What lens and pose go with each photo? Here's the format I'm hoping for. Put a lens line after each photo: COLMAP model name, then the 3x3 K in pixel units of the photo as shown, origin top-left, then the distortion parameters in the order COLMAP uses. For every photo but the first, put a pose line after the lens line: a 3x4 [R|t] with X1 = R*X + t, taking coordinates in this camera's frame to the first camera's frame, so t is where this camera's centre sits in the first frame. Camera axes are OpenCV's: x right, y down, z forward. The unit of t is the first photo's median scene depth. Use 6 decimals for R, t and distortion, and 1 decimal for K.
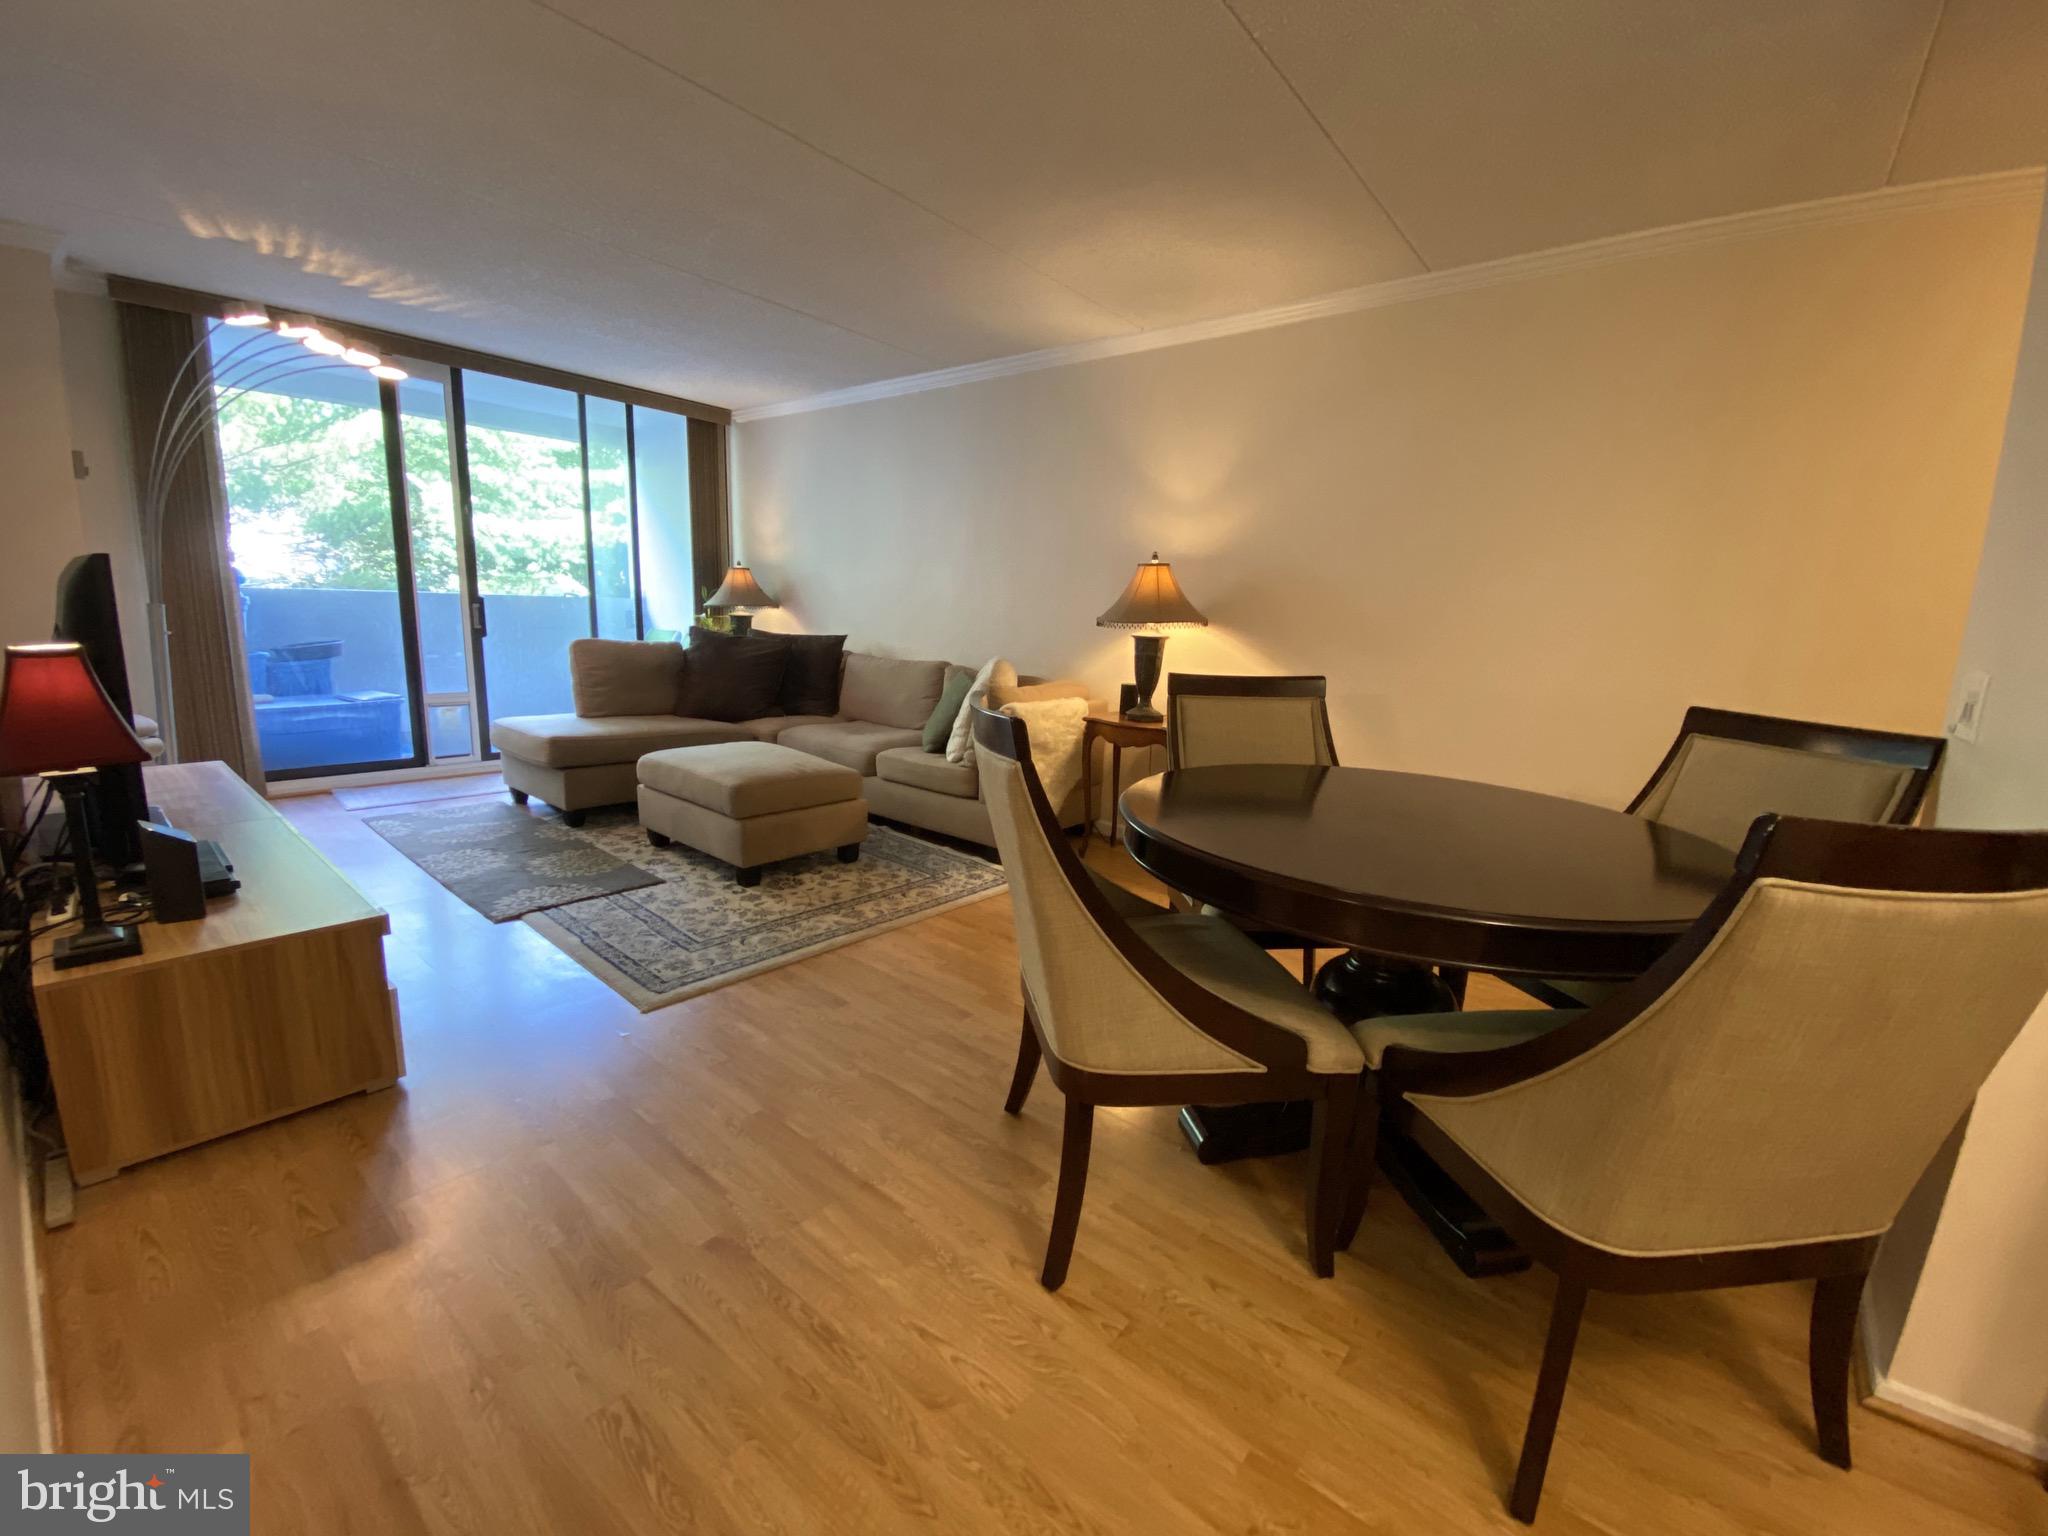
lens RADIAL K [[834.5, 0, 1015.6], [0, 834.5, 767.7], [0, 0, 1]] dist [0.013843, -0.017994]
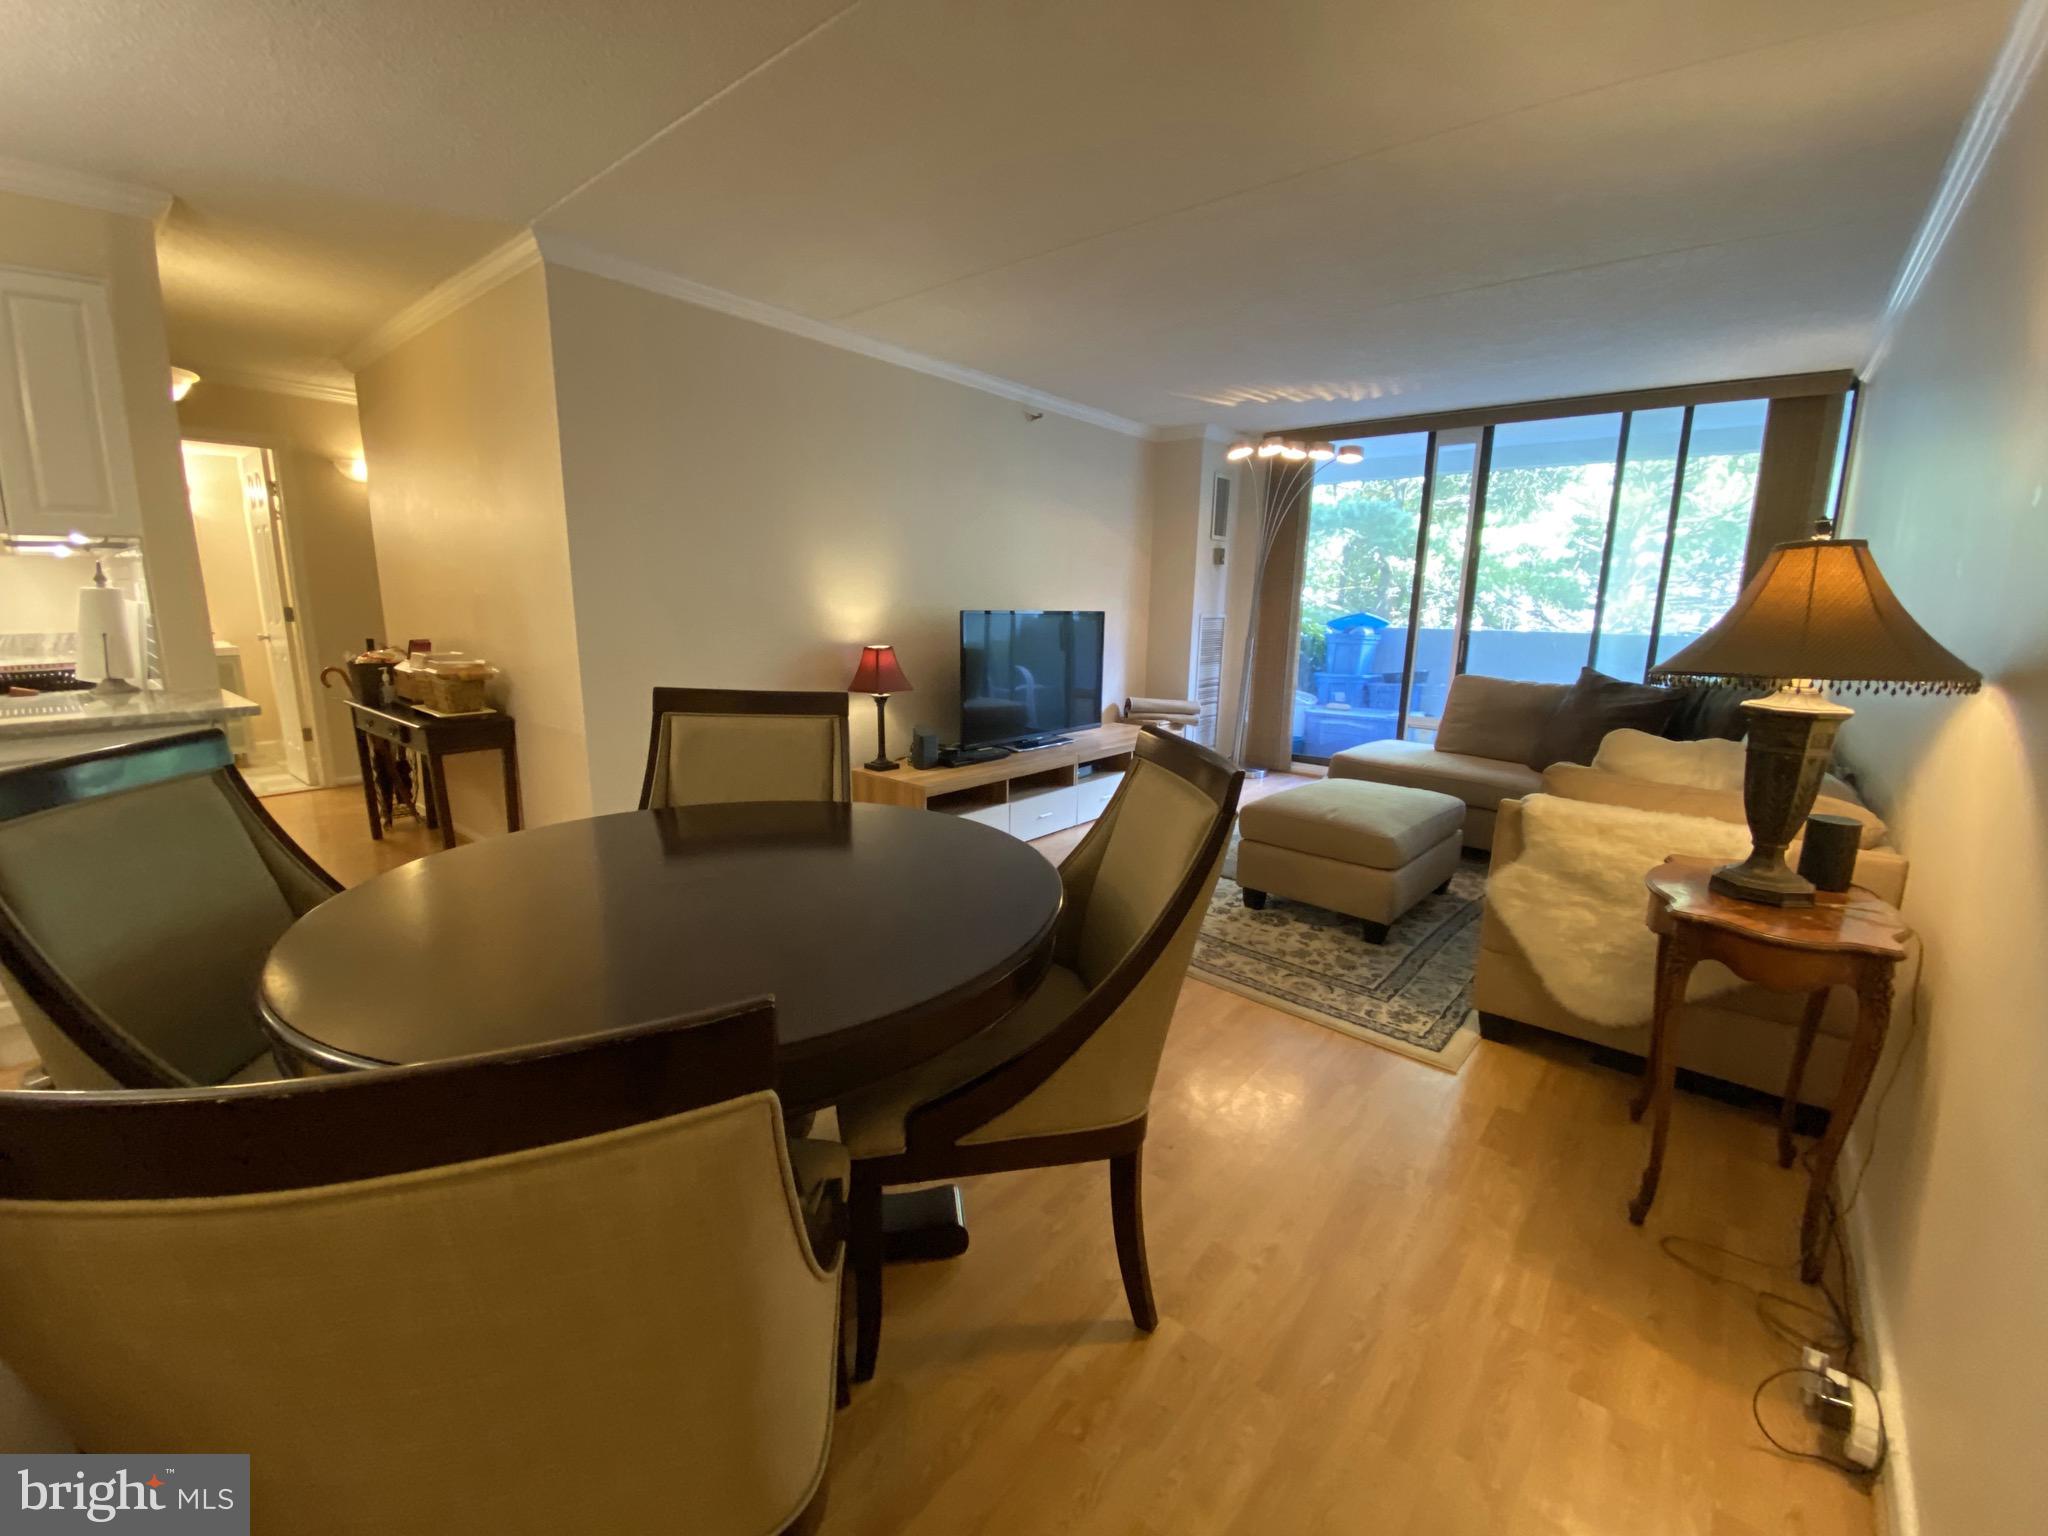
lens RADIAL K [[829.6, 0, 1026.8], [0, 829.6, 760.7], [0, 0, 1]] dist [0.011429, -0.016276]
pose [[-0.016659, 0.148851, -0.988719, 0.624742], [-0.211495, 0.965957, 0.148988, -0.117646], [0.977237, 0.211591, 0.015390, 0.633894]]
